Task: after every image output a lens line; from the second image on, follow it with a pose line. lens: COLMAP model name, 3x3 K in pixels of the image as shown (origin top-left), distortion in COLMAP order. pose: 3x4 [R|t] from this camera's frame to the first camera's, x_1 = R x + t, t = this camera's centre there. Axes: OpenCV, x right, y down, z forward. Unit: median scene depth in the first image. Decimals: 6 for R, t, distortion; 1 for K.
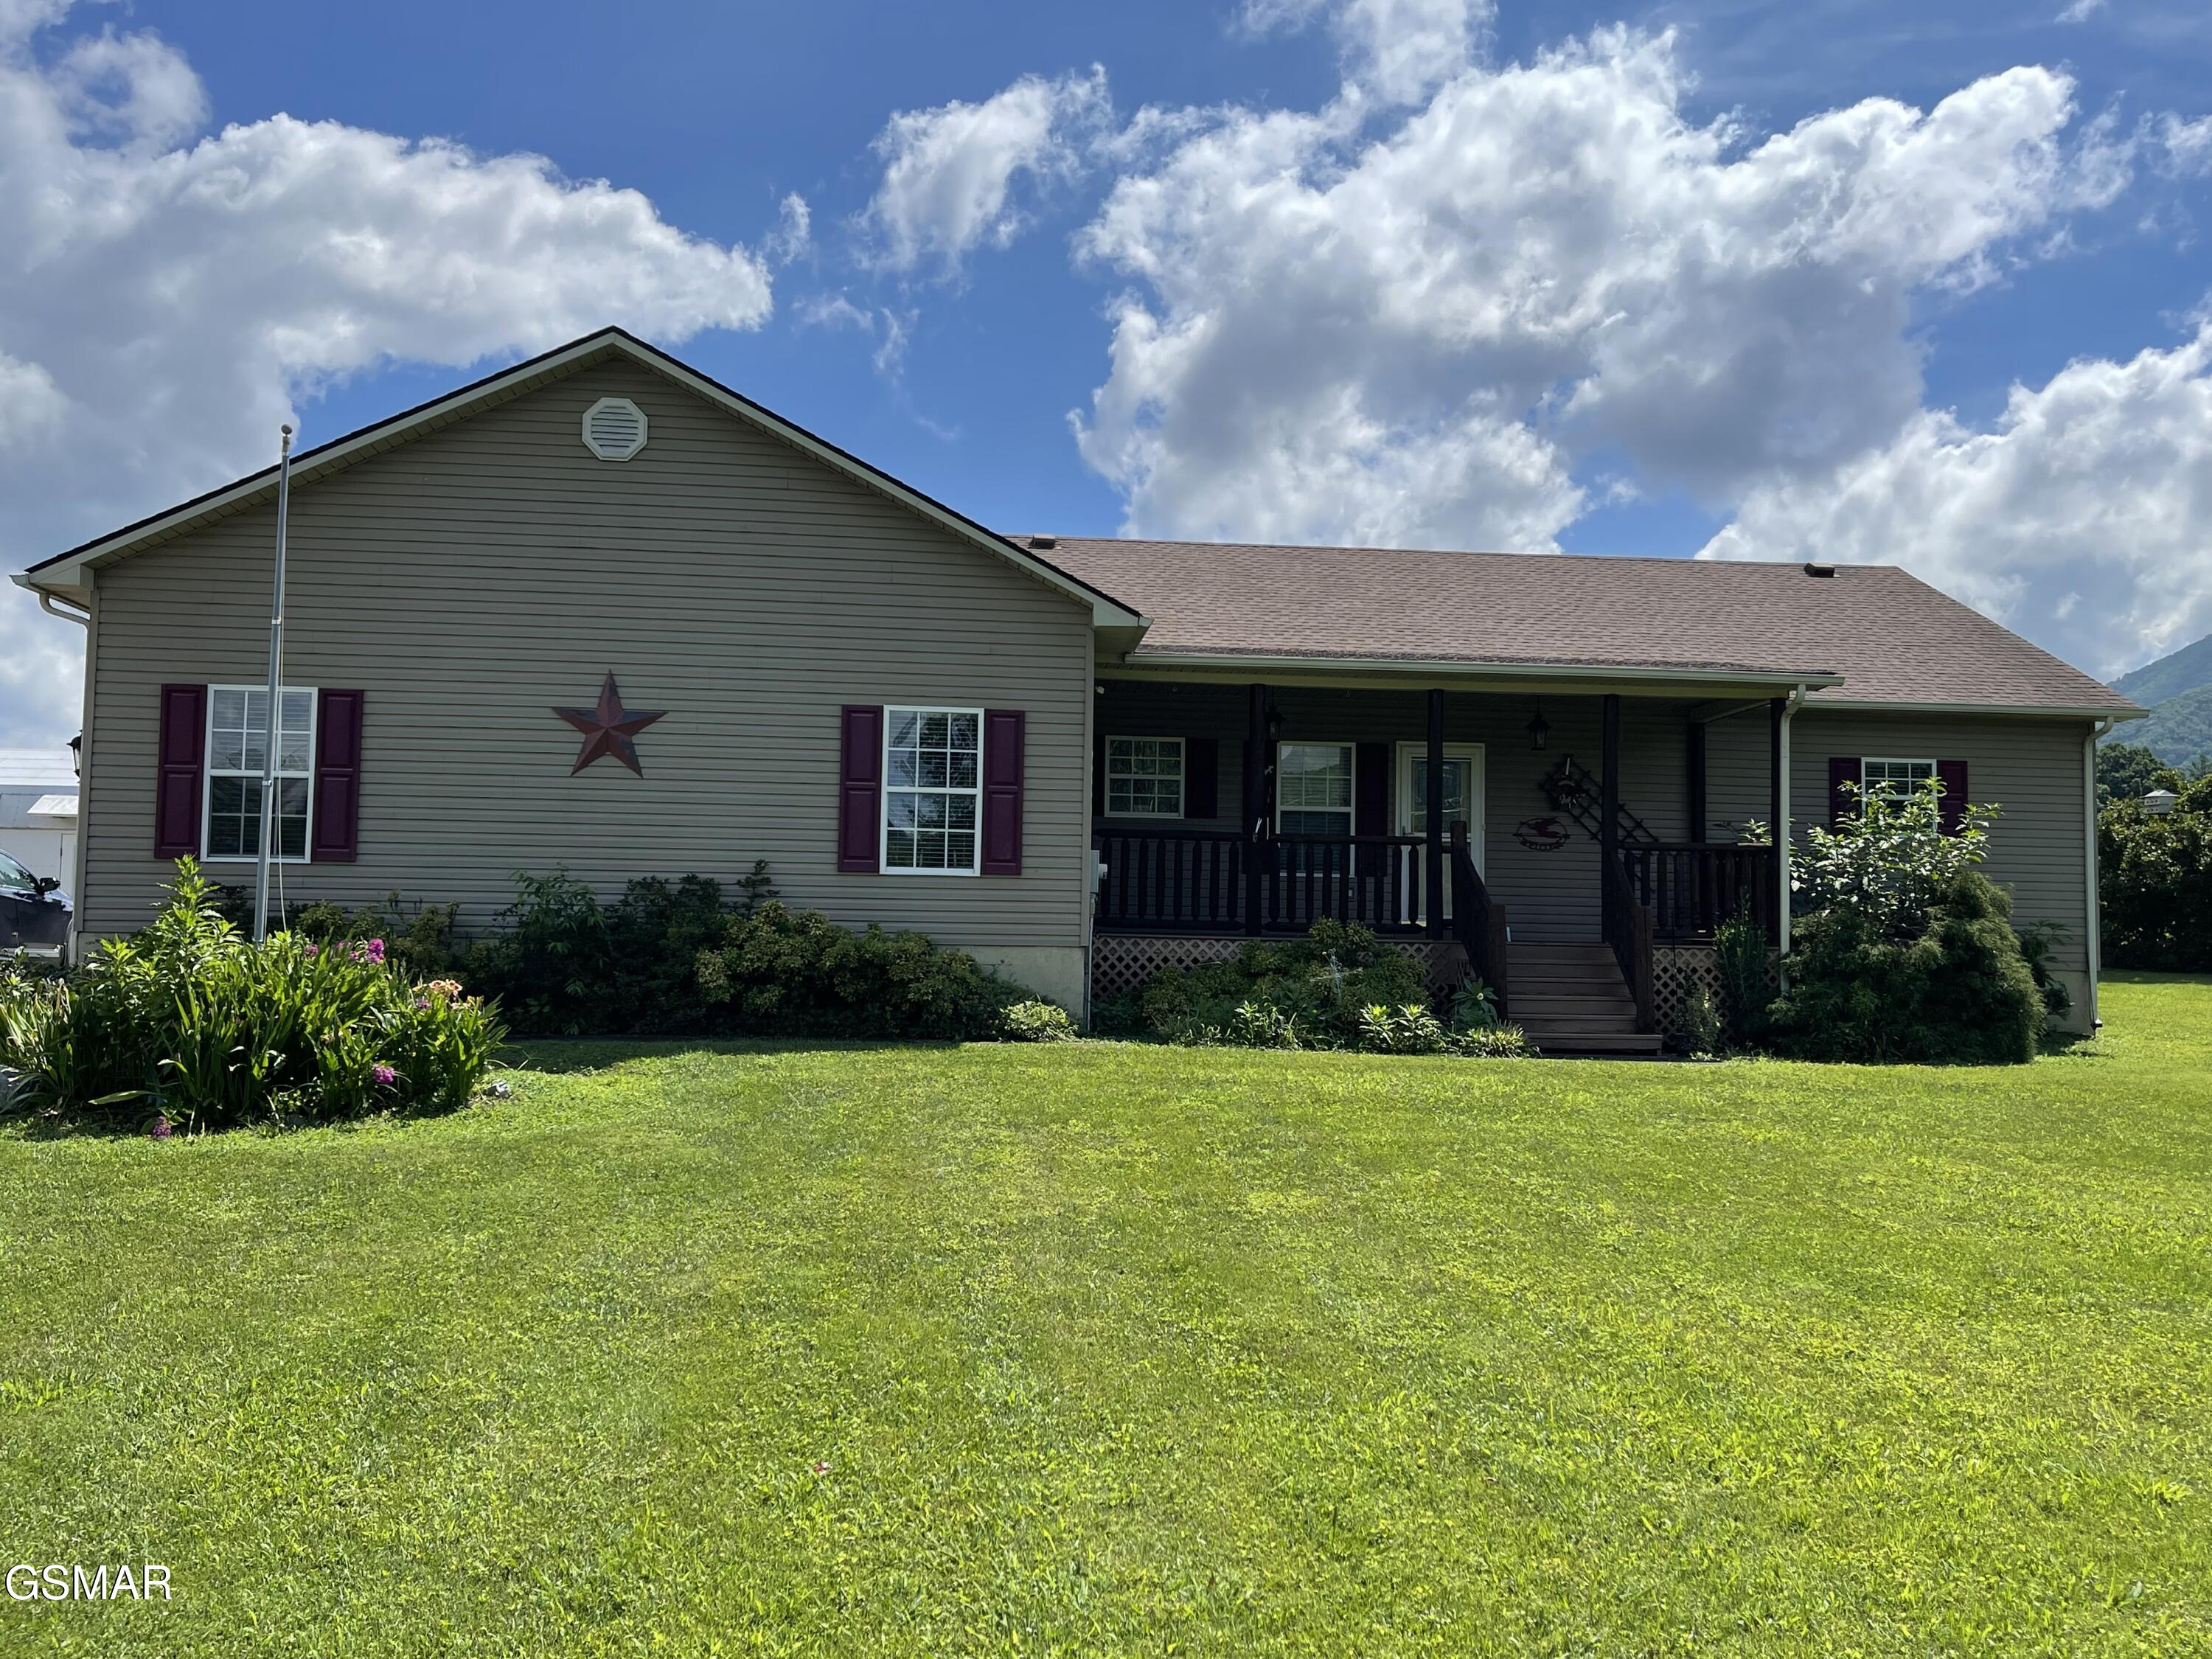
lens RADIAL K [[1830.6, 0, 1090.0], [0, 1830.6, 854.6], [0, 0, 1]] dist [0.035052, -0.022851]
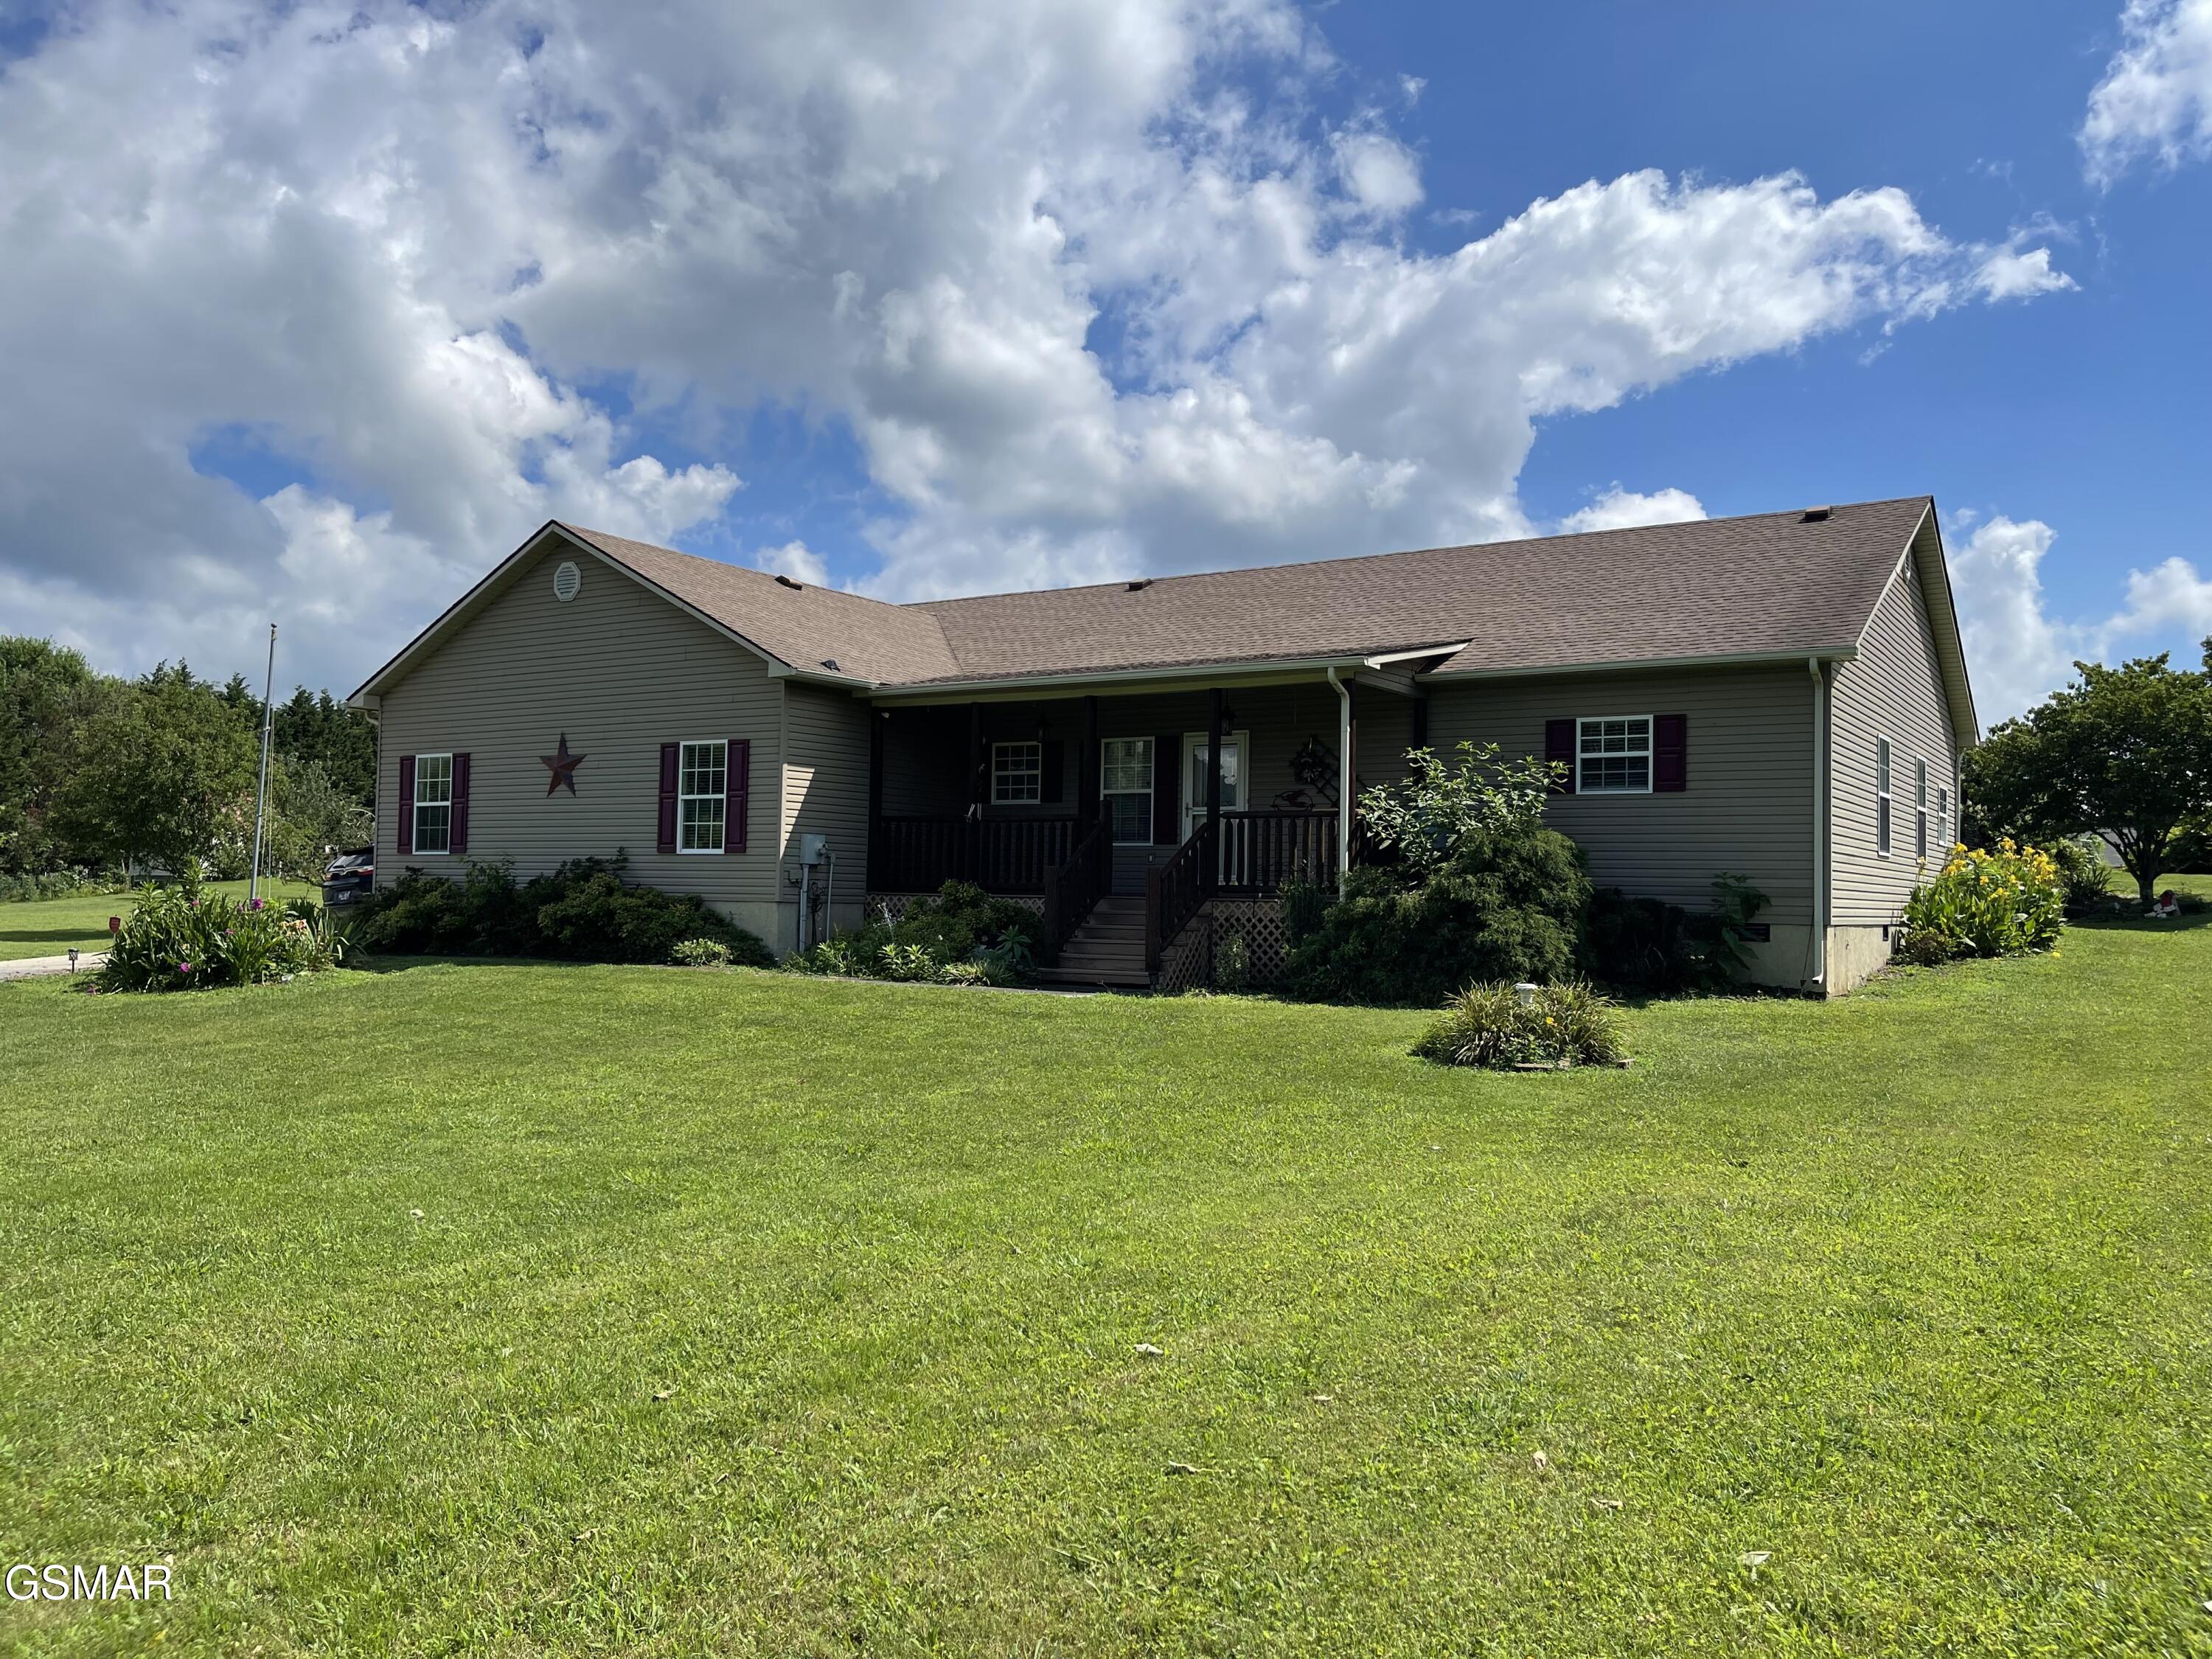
lens RADIAL K [[1681.0, 0, 1089.0], [0, 1681.0, 851.1], [0, 0, 1]] dist [0.057361, -0.066237]
pose [[0.779391, -0.019279, -0.626241, 1.022031], [0.028975, 0.999566, 0.005289, 0.010789], [0.625868, -0.022268, 0.779611, 0.124238]]
